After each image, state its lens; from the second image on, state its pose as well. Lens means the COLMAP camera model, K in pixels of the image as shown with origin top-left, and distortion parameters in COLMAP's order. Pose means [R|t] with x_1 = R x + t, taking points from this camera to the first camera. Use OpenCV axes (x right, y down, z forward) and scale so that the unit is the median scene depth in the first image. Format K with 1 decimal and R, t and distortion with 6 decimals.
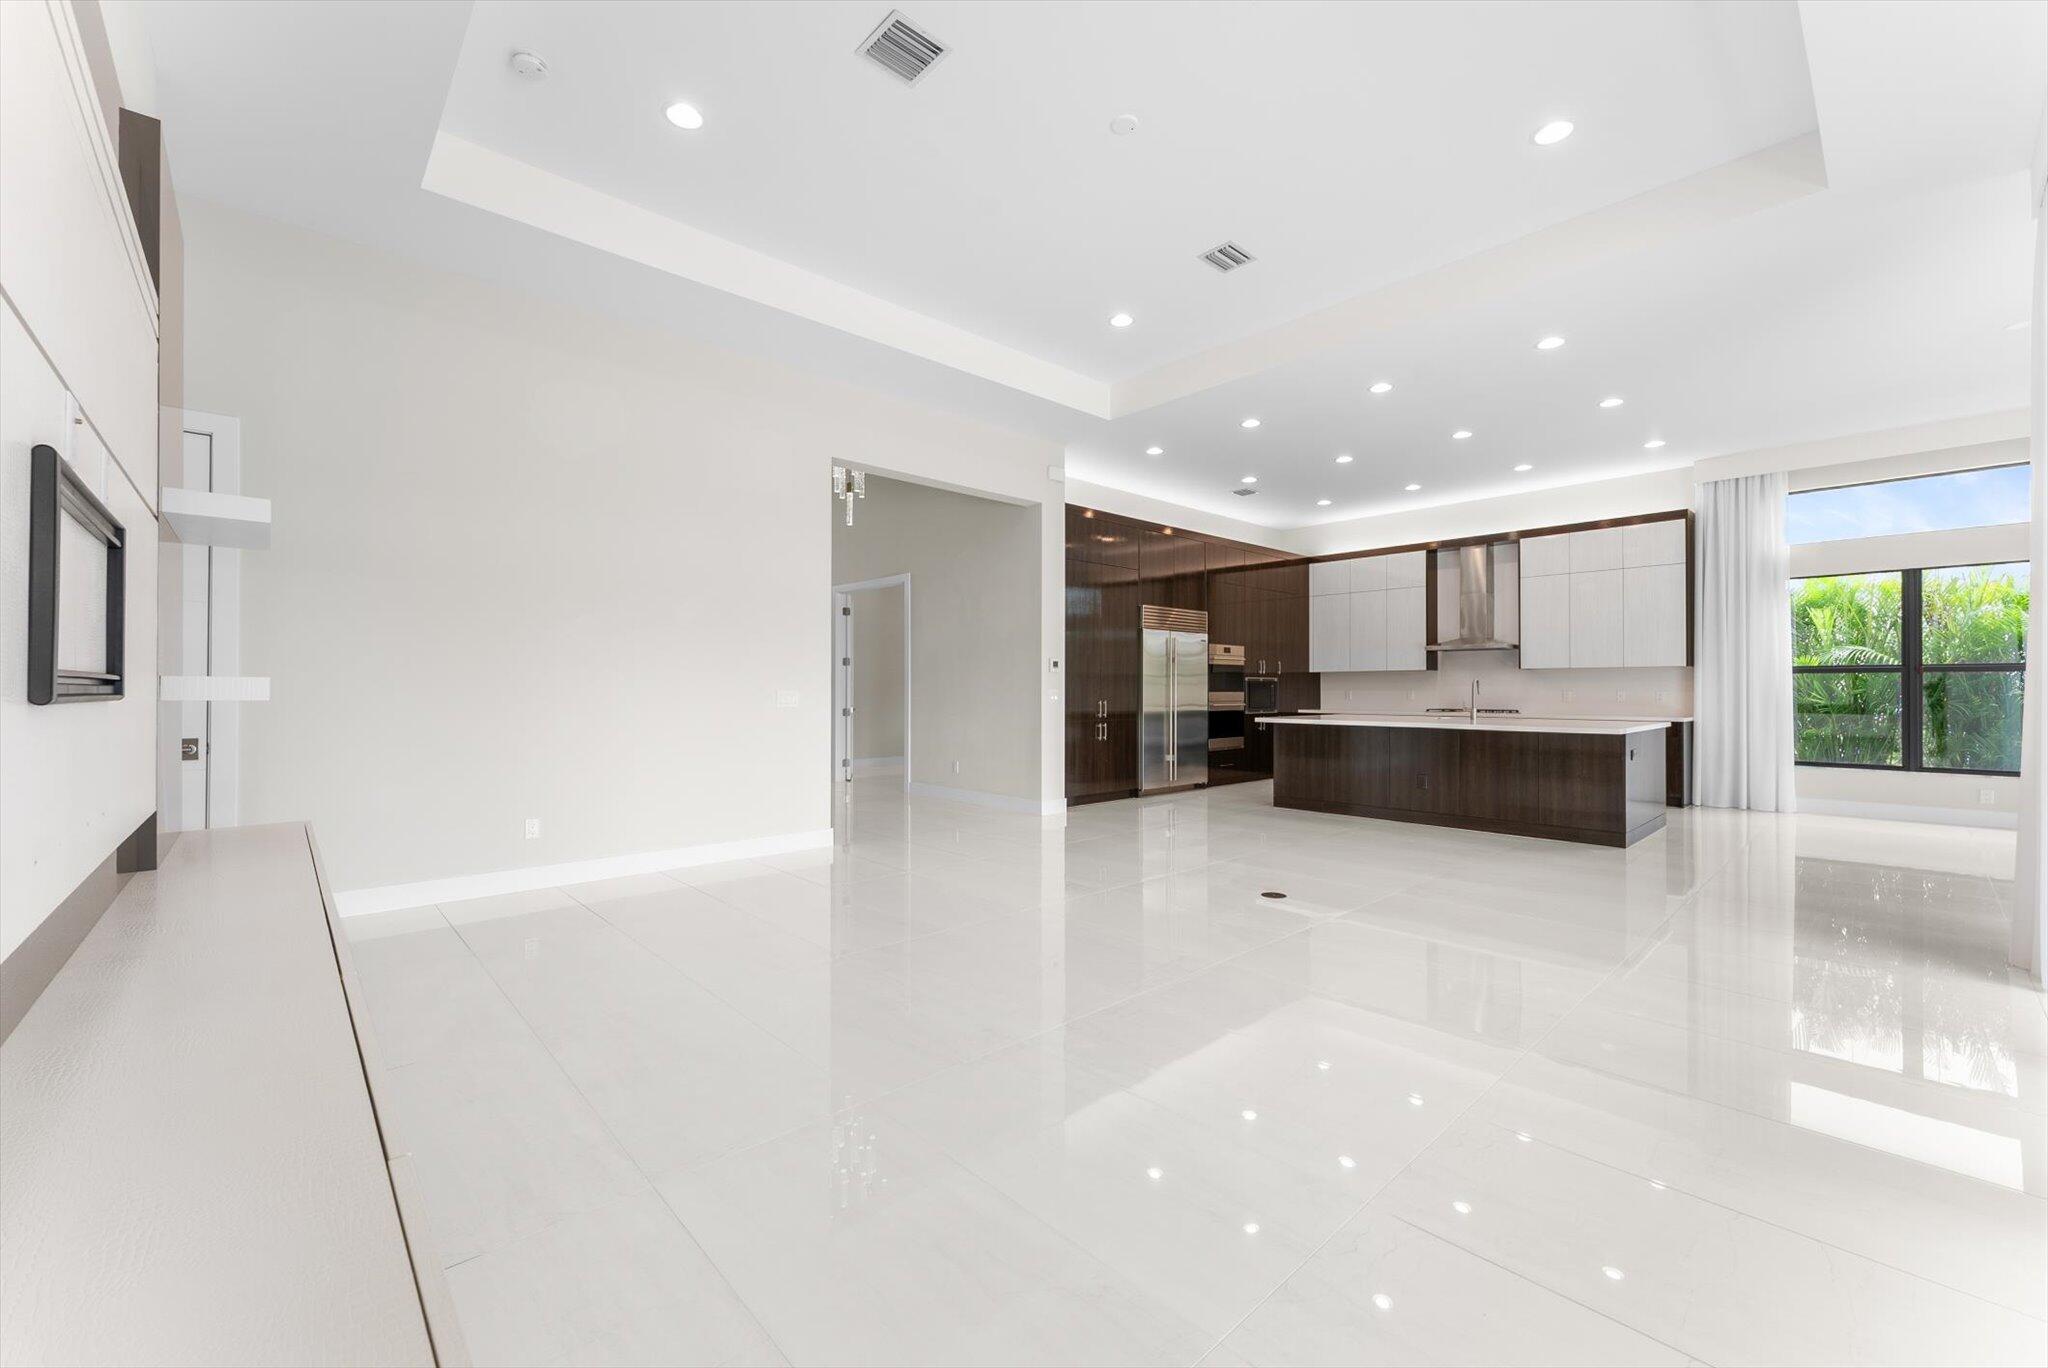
lens RADIAL K [[822.8, 0, 1023.5], [0, 822.8, 685.3], [0, 0, 1]] dist [0.003684, -0.000412]
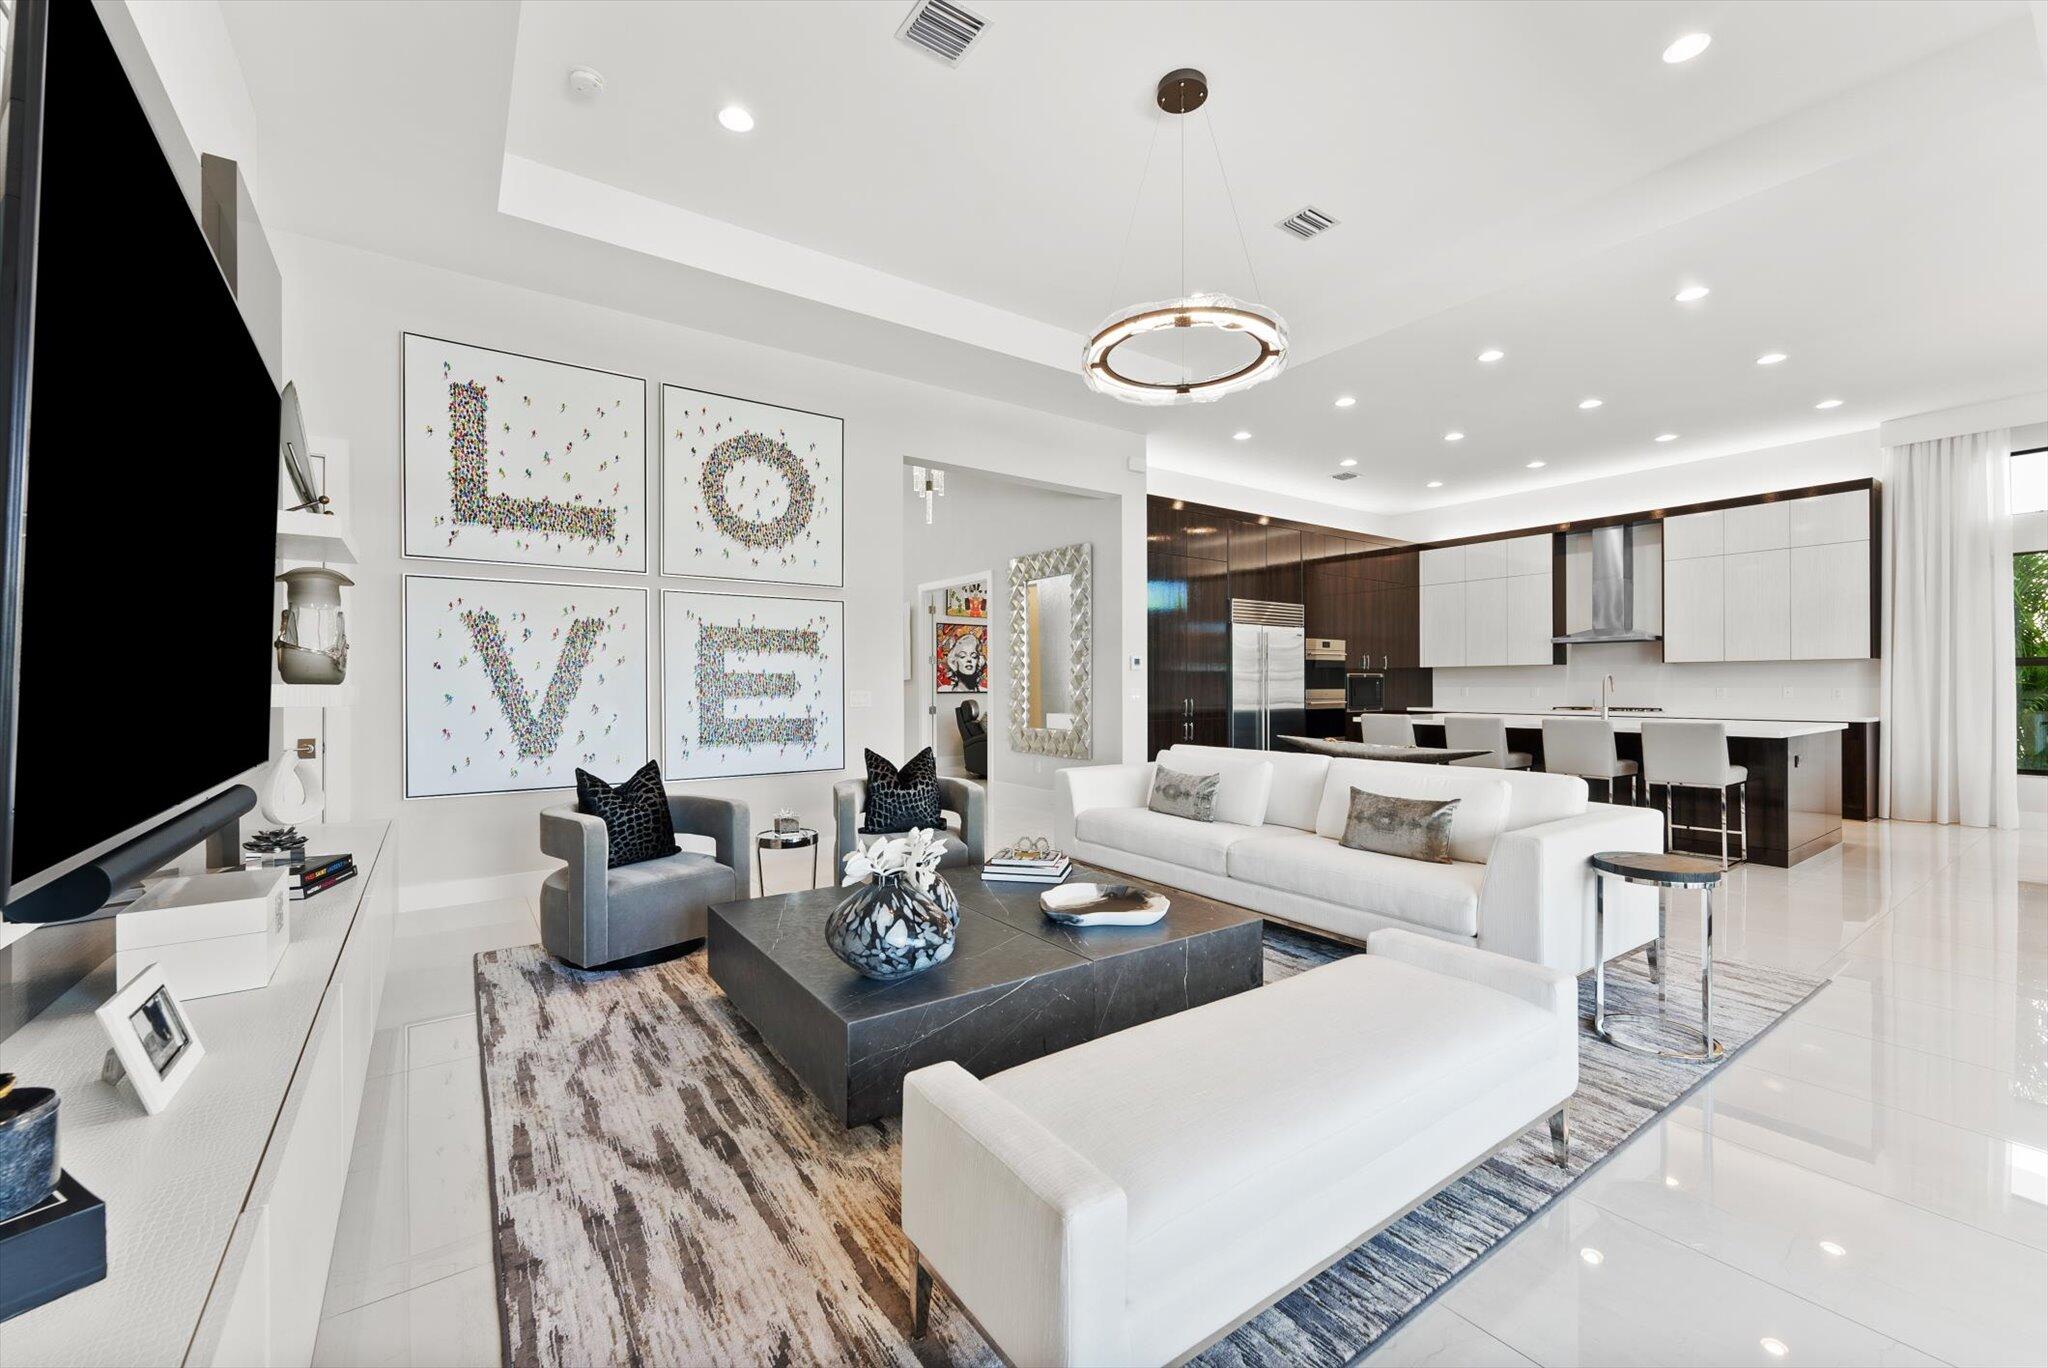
lens RADIAL K [[822.8, 0, 1023.7], [0, 822.8, 687.9], [0, 0, 1]] dist [0.003684, -0.000412]
pose [[0.991794, -0.003008, -0.127807, 0.026583], [0.004145, 0.999954, 0.008634, -0.003174], [0.127775, -0.009093, 0.991761, 0.019570]]
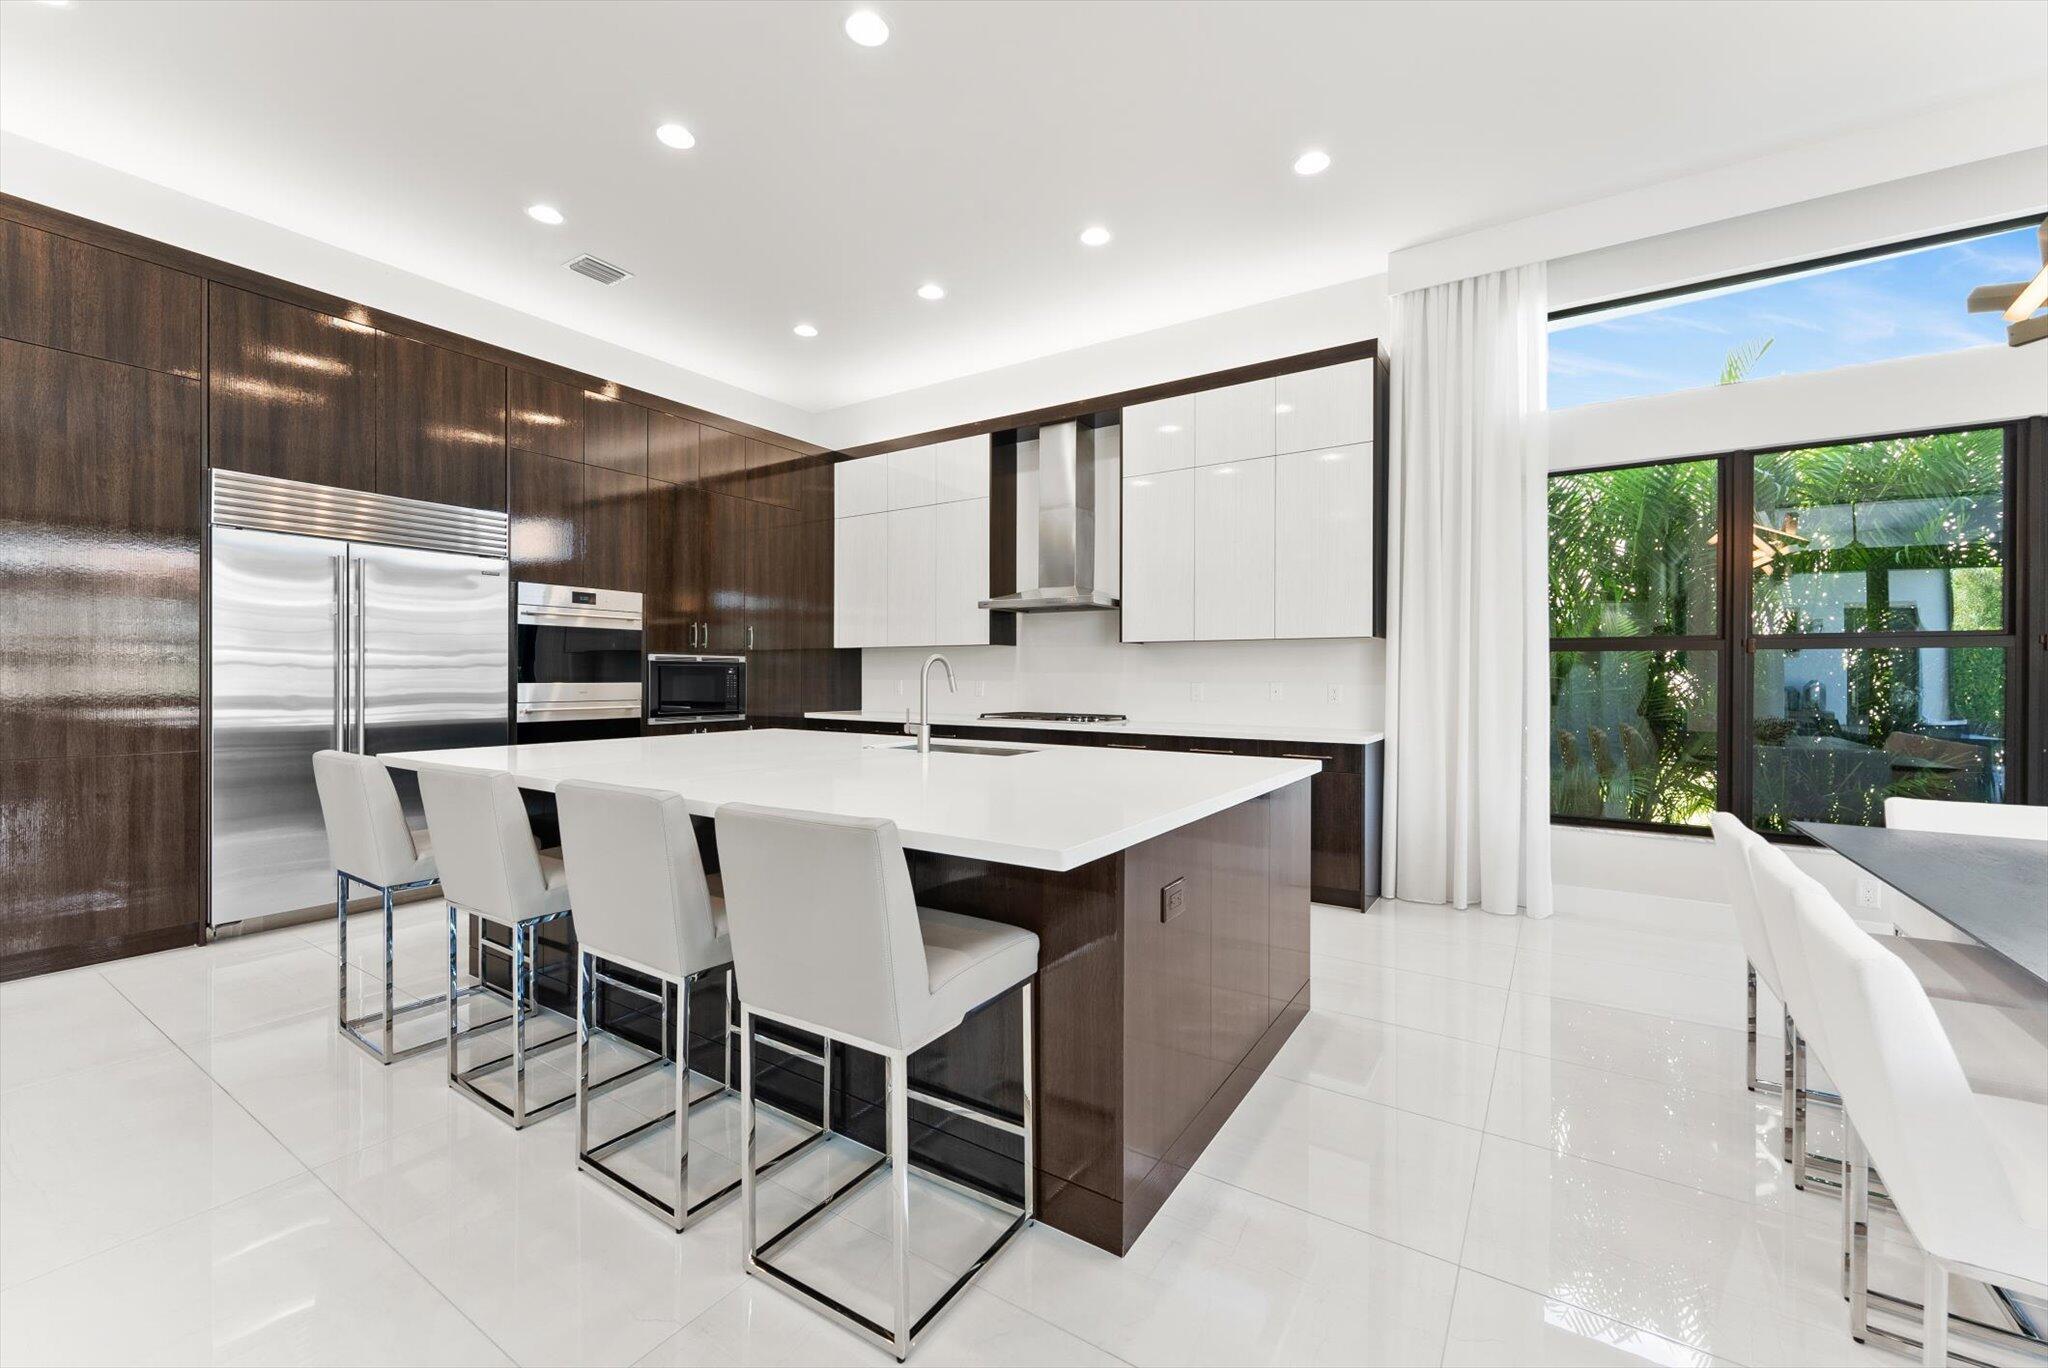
lens RADIAL K [[822.8, 0, 1022.0], [0, 822.8, 679.4], [0, 0, 1]] dist [0.003684, -0.000412]
pose [[0.973047, 0.000370, 0.230607, 0.444625], [-0.003718, 0.999894, 0.014082, -0.002294], [-0.230577, -0.014560, 0.972945, 0.516186]]
